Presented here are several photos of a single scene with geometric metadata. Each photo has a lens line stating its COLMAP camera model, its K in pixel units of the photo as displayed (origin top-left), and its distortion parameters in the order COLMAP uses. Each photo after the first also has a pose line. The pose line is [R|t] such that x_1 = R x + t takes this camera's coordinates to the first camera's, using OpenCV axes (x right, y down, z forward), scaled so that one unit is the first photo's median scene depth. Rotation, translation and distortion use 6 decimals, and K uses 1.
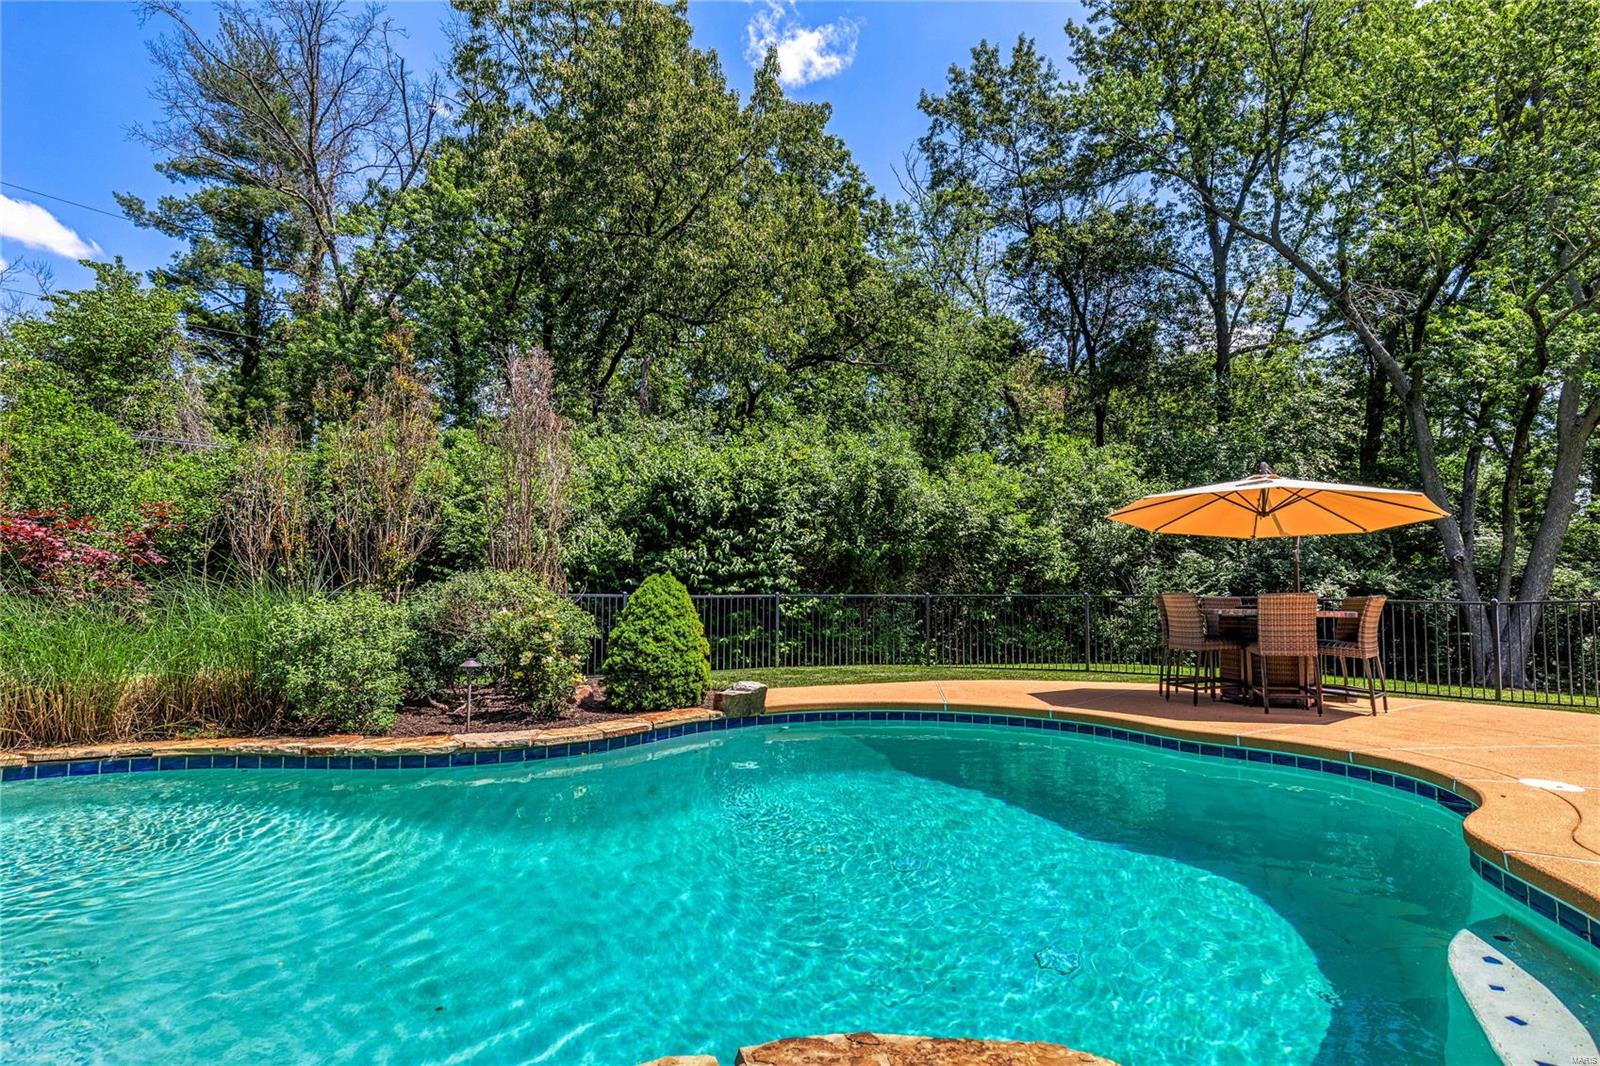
lens RADIAL K [[842.8, 0, 800.0], [0, 842.8, 533.0], [0, 0, 1]] dist [0.017954, -0.000994]
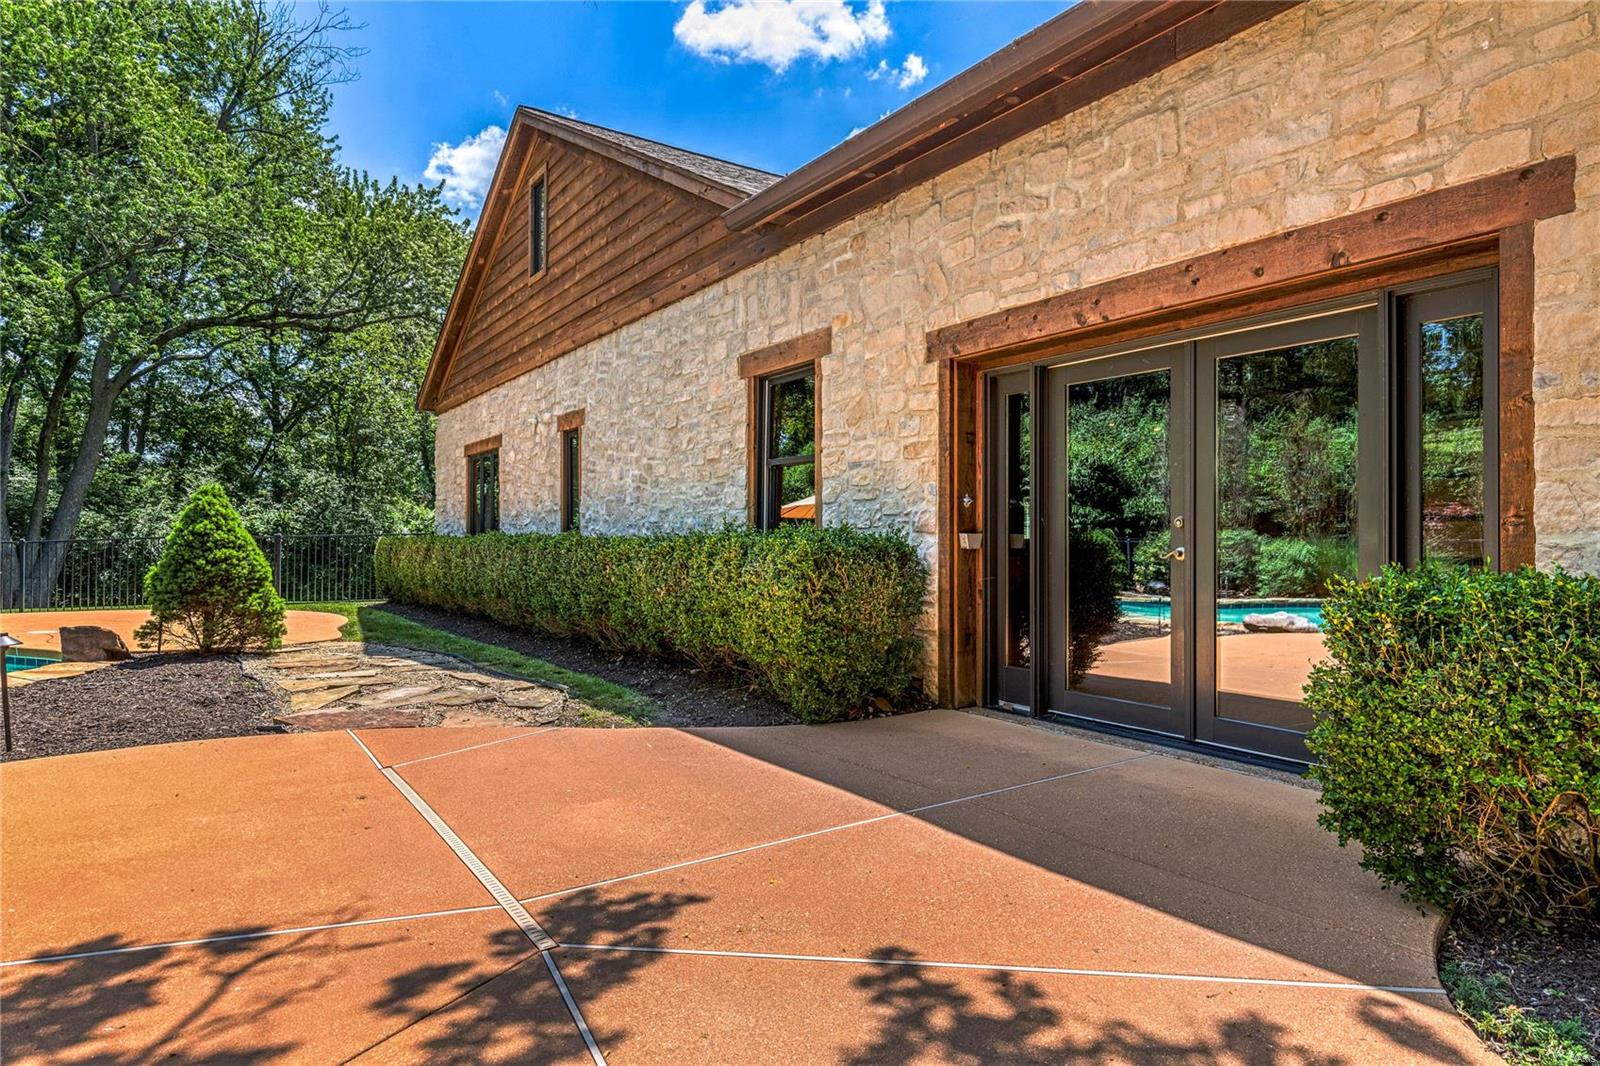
lens RADIAL K [[920.3, 0, 804.5], [0, 920.3, 526.6], [0, 0, 1]] dist [0.003074, 0.001103]
pose [[0.187117, 0.008100, 0.982304, -0.156333], [-0.070920, 0.997468, 0.005284, -0.015622], [-0.979774, -0.070654, 0.187217, -0.195043]]
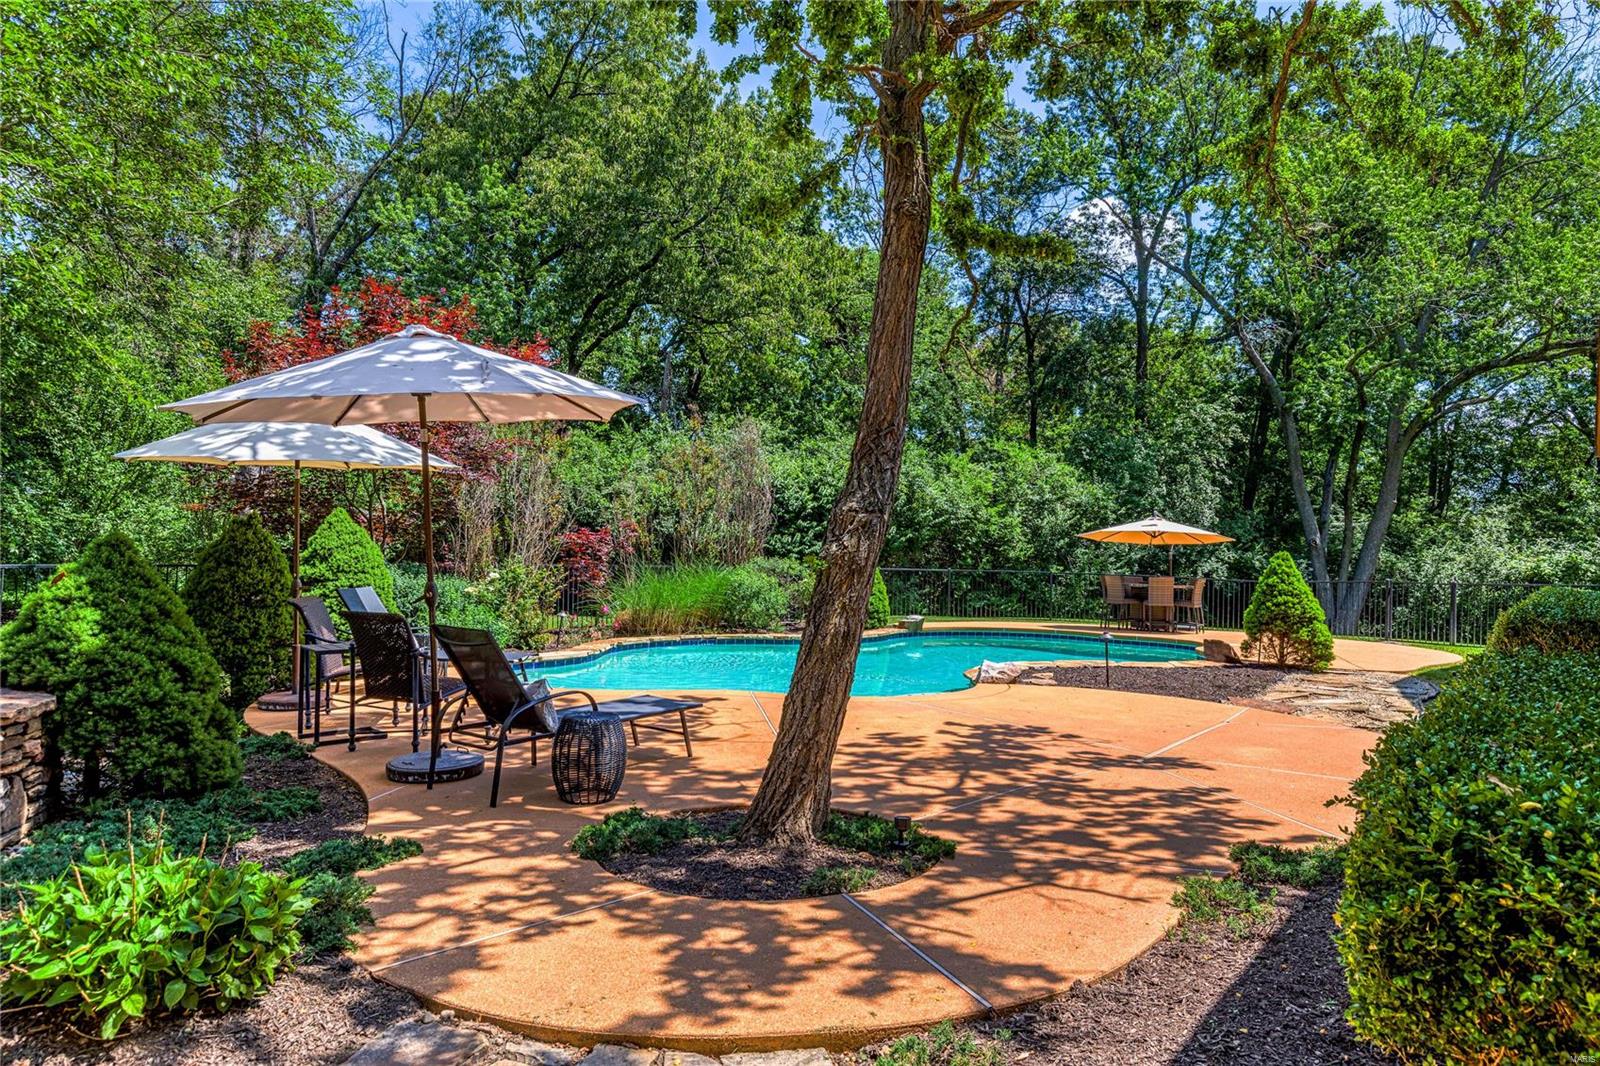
lens RADIAL K [[974.9, 0, 801.7], [0, 974.9, 517.6], [0, 0, 1]] dist [-0.000289, 0.000204]
pose [[0.990799, 0.025442, 0.132925, -0.190184], [-0.030143, 0.998985, 0.033469, -0.038843], [-0.131939, -0.037168, 0.990561, -0.379414]]
